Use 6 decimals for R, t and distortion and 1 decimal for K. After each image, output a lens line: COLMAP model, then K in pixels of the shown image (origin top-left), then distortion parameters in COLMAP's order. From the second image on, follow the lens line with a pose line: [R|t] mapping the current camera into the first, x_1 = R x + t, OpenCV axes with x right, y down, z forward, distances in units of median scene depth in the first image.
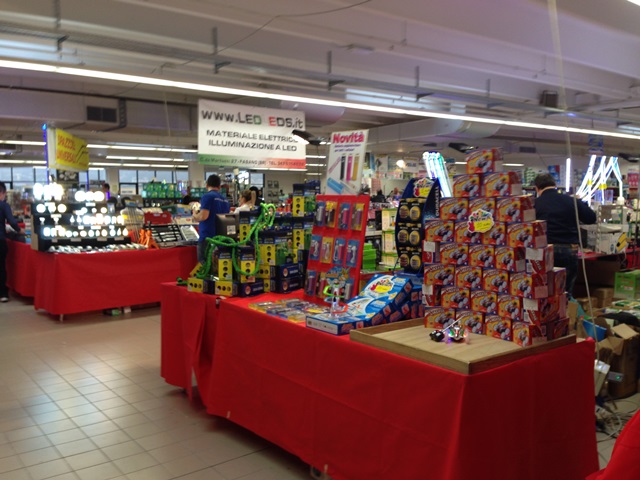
lens RADIAL K [[595.4, 0, 320.0], [0, 595.4, 240.0], [0, 0, 1]] dist [0.103238, -0.109412]
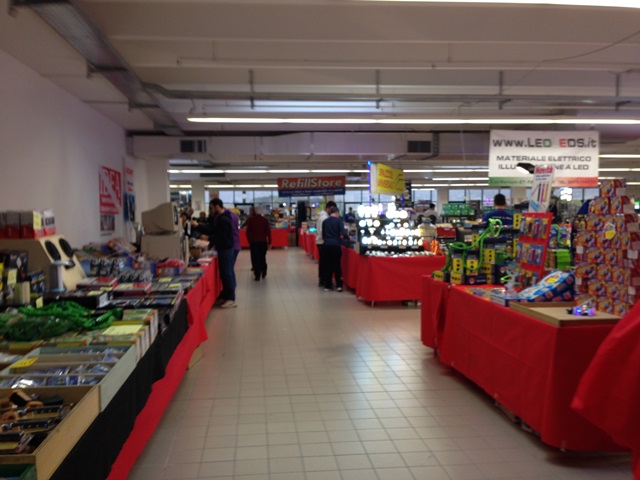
lens RADIAL K [[595.4, 0, 320.0], [0, 595.4, 240.0], [0, 0, 1]] dist [0.103238, -0.109412]
pose [[0.854868, 0.018038, -0.518532, 0.157394], [-0.032730, 0.999280, -0.019198, 0.014098], [0.517812, 0.033383, 0.854843, -0.203239]]
